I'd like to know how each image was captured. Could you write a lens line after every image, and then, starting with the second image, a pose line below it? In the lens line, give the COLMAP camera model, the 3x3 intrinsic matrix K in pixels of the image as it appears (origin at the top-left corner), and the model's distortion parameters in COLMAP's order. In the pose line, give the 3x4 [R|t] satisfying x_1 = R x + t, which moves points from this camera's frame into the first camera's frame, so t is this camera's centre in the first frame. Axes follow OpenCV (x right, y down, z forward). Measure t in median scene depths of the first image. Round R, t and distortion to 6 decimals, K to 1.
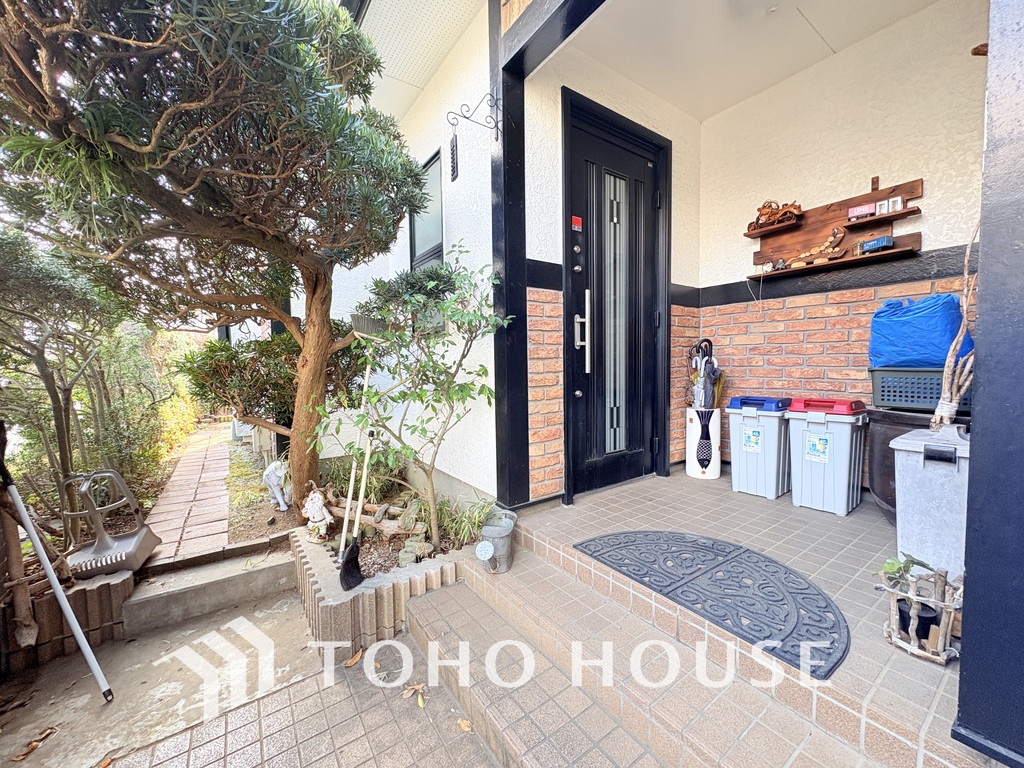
lens RADIAL K [[407.6, 0, 512.0], [0, 407.6, 387.6], [0, 0, 1]] dist [0.001055, 0.000451]
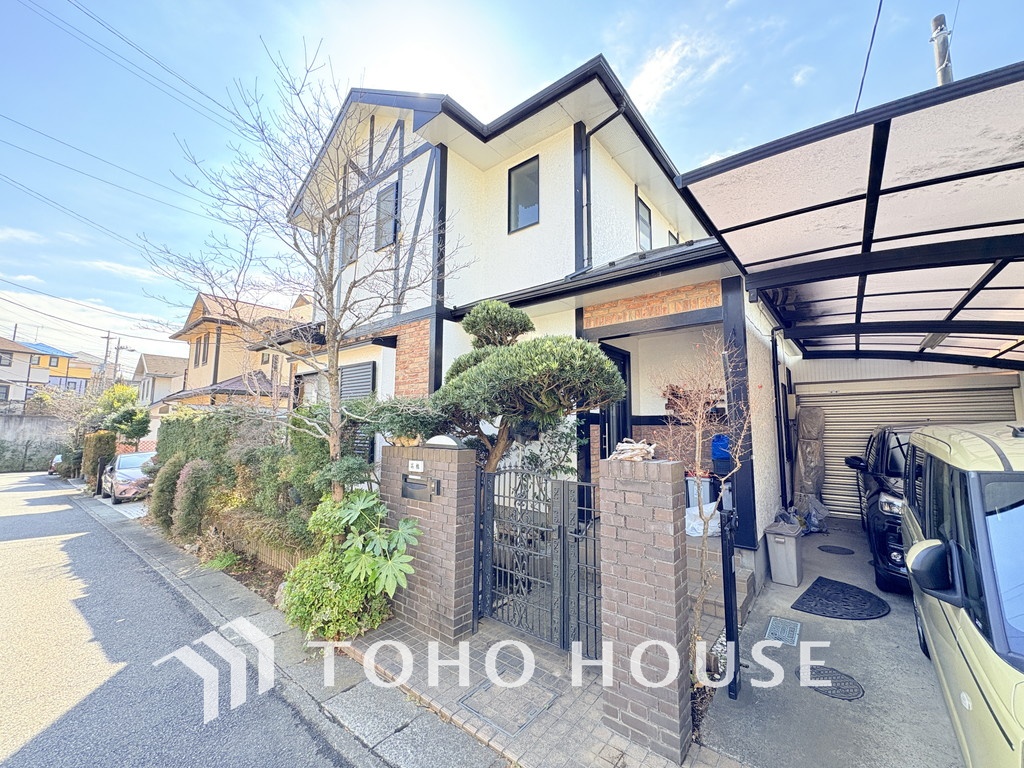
lens RADIAL K [[407.6, 0, 511.2], [0, 407.6, 381.3], [0, 0, 1]] dist [0.001055, 0.000451]
pose [[0.963124, 0.054332, 0.263516, -0.863186], [-0.008260, 0.984908, -0.172881, -0.064876], [-0.268932, 0.164329, 0.949037, -0.967606]]
